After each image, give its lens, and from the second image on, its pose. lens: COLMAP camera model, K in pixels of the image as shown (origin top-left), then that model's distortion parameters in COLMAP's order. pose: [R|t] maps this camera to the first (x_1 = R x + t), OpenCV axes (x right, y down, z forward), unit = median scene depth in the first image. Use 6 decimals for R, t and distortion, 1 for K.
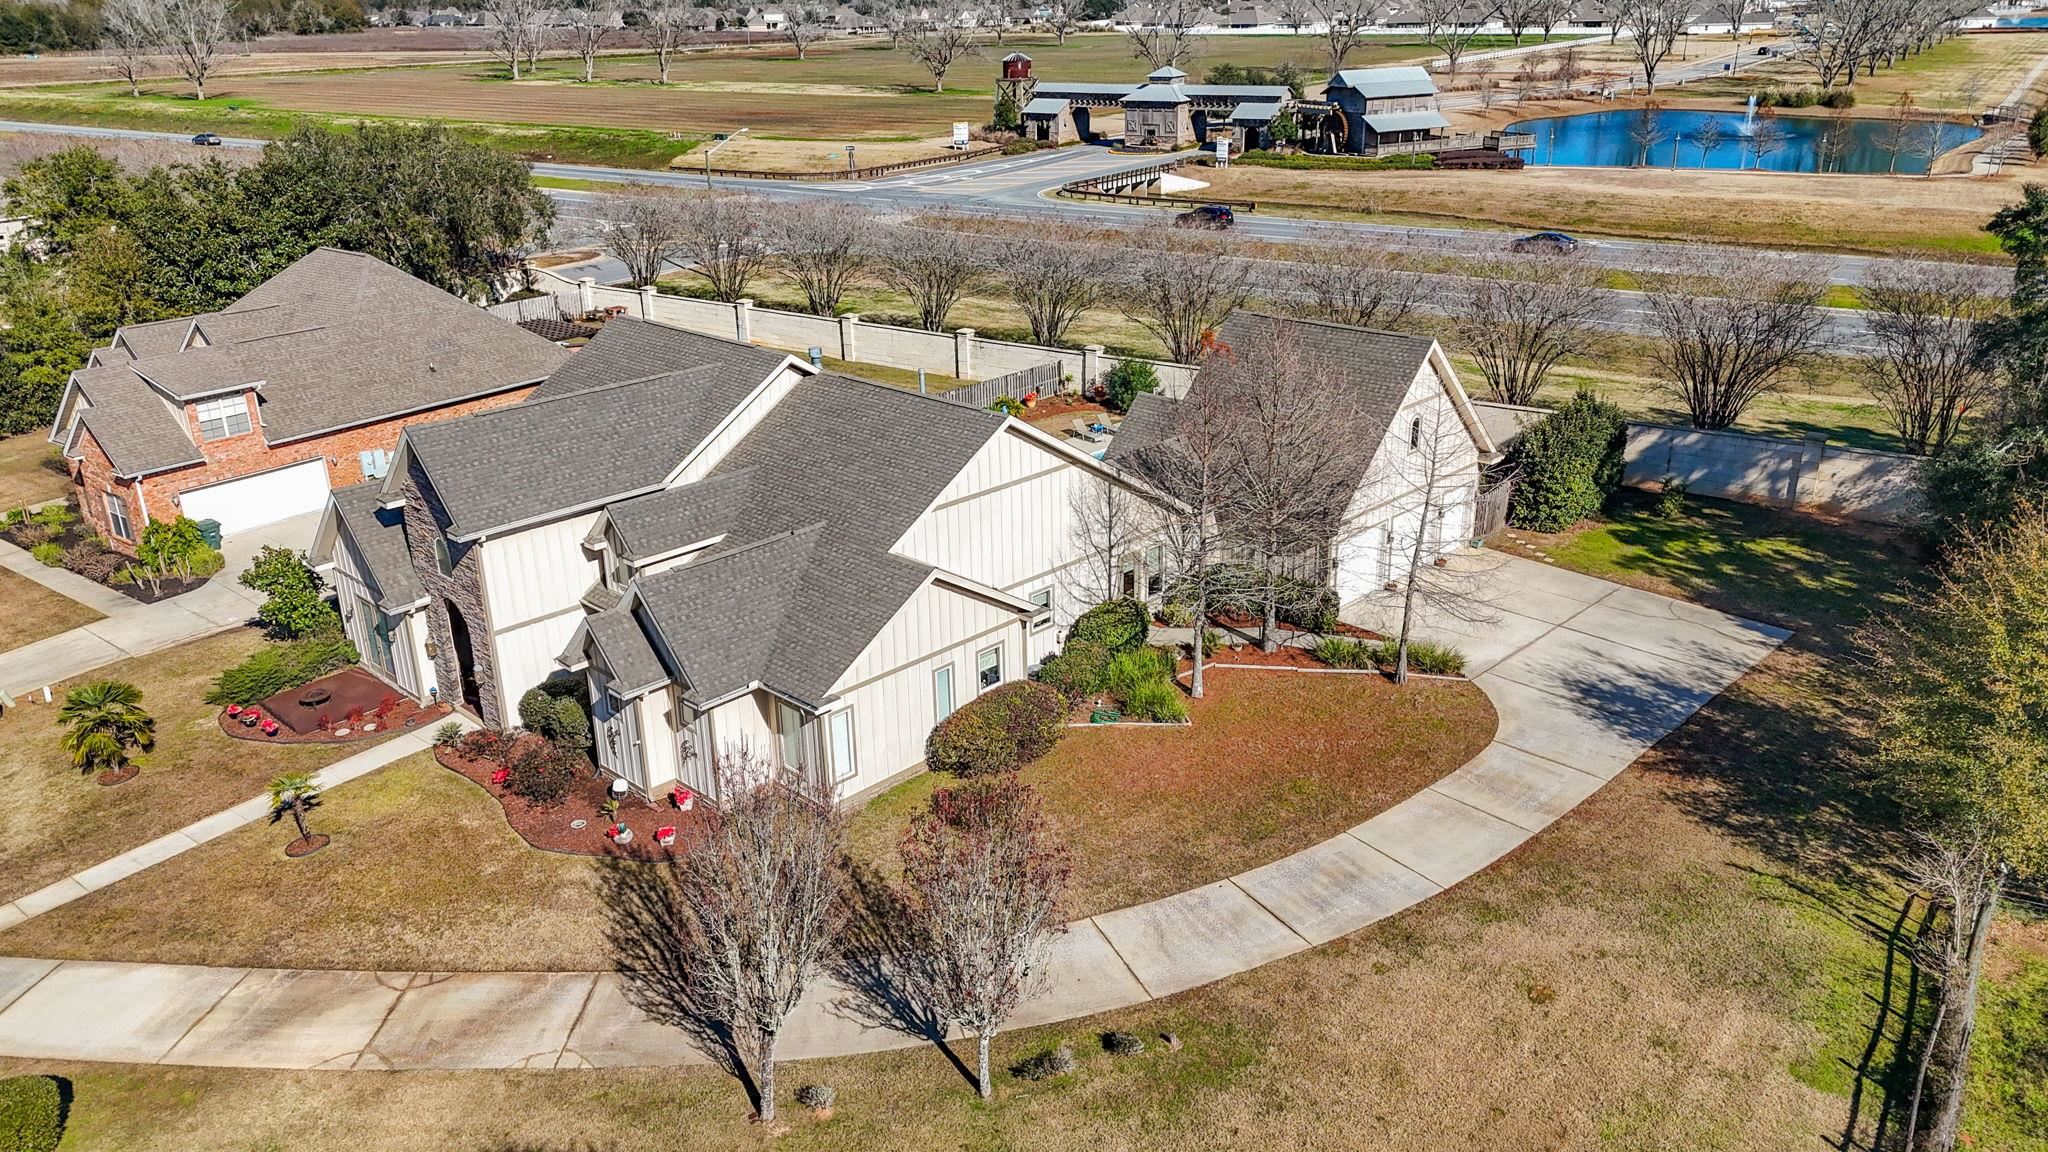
lens RADIAL K [[1517.2, 0, 1024.0], [0, 1517.2, 576.0], [0, 0, 1]] dist [0.080618, -0.061715]
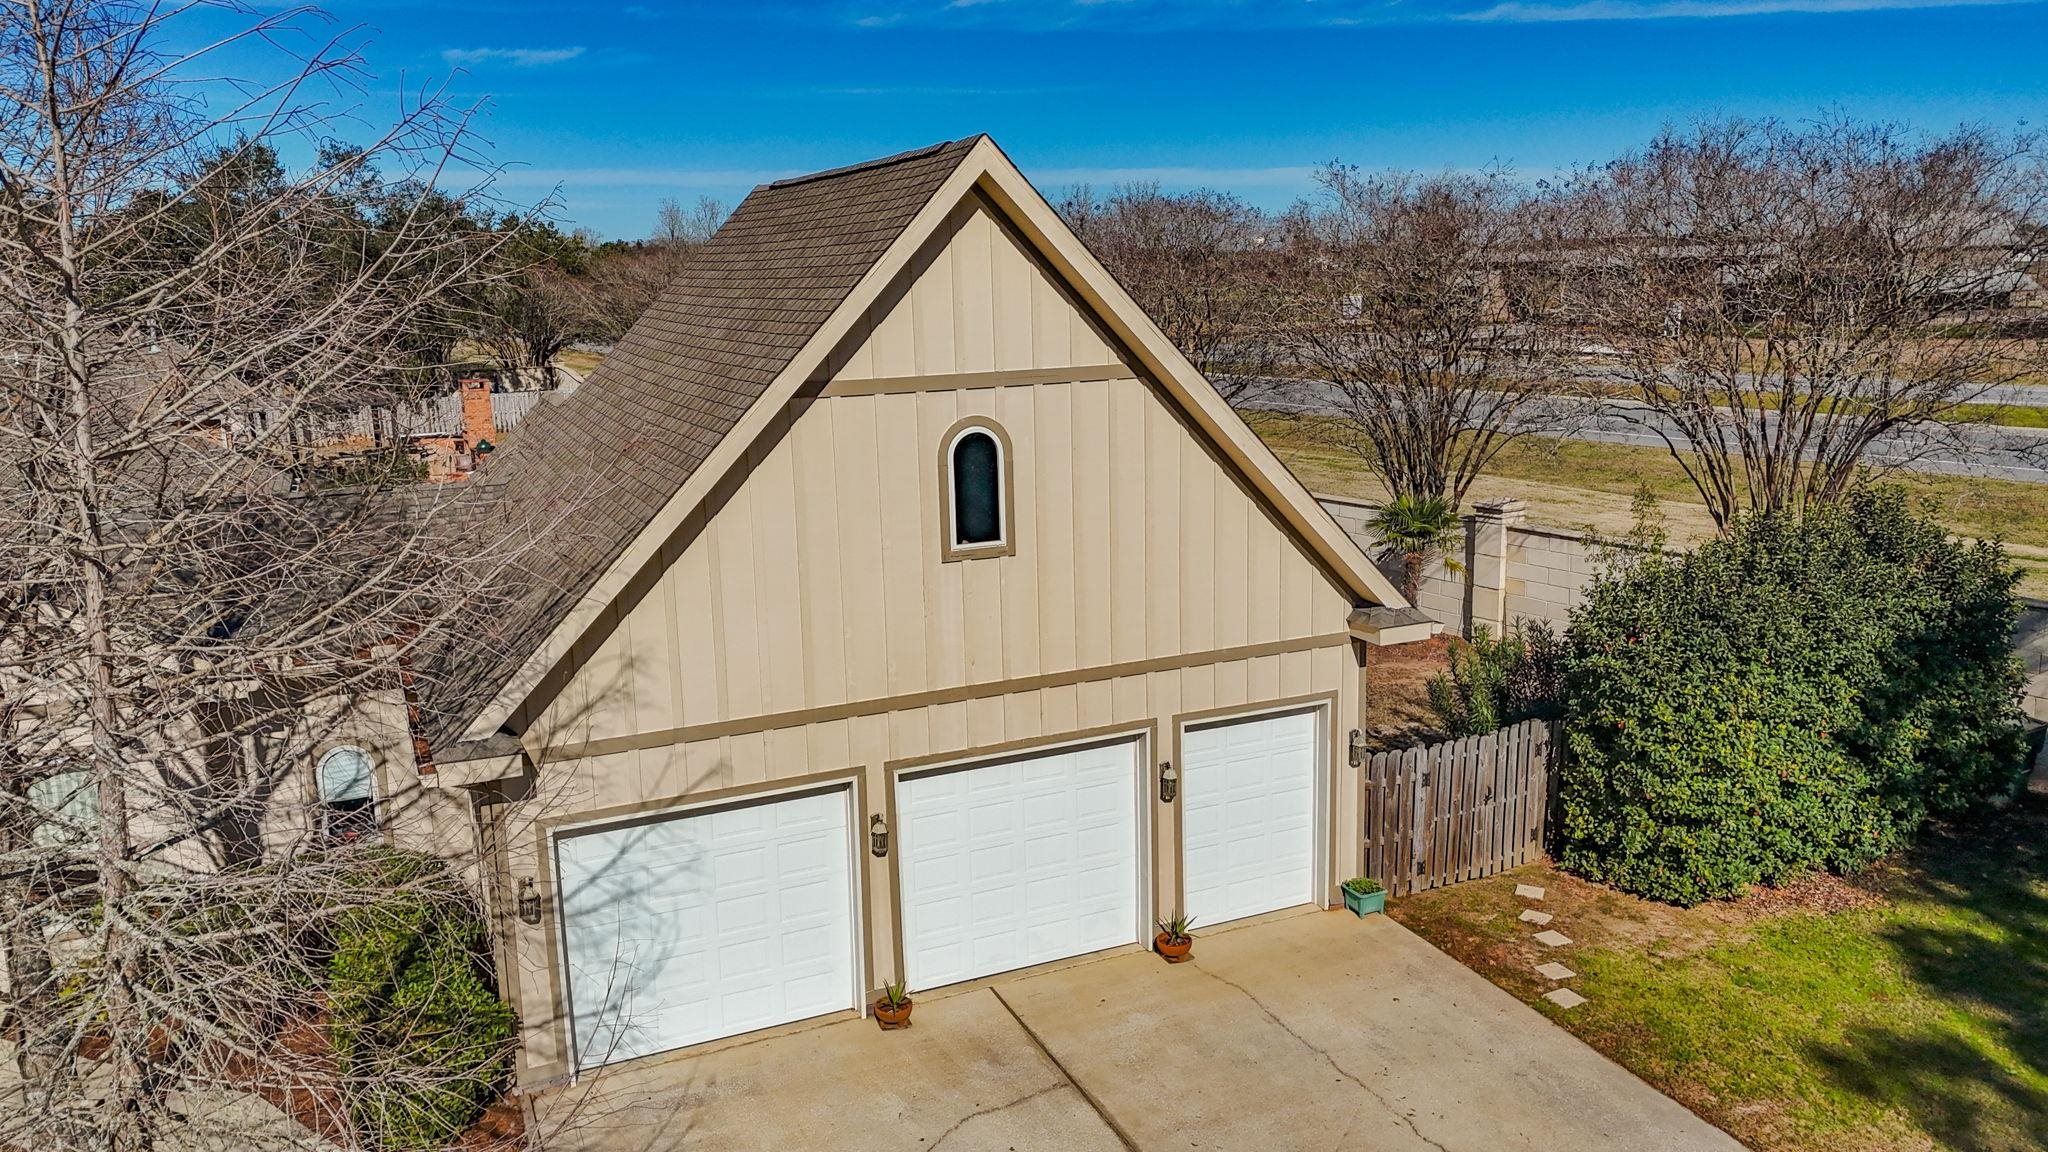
lens RADIAL K [[1517.2, 0, 1024.0], [0, 1517.2, 576.0], [0, 0, 1]] dist [0.080618, -0.061715]
pose [[0.925936, 0.078046, -0.369528, 0.335186], [-0.131624, 0.983759, -0.122042, -0.038239], [0.354001, 0.161642, 0.921171, 0.658756]]
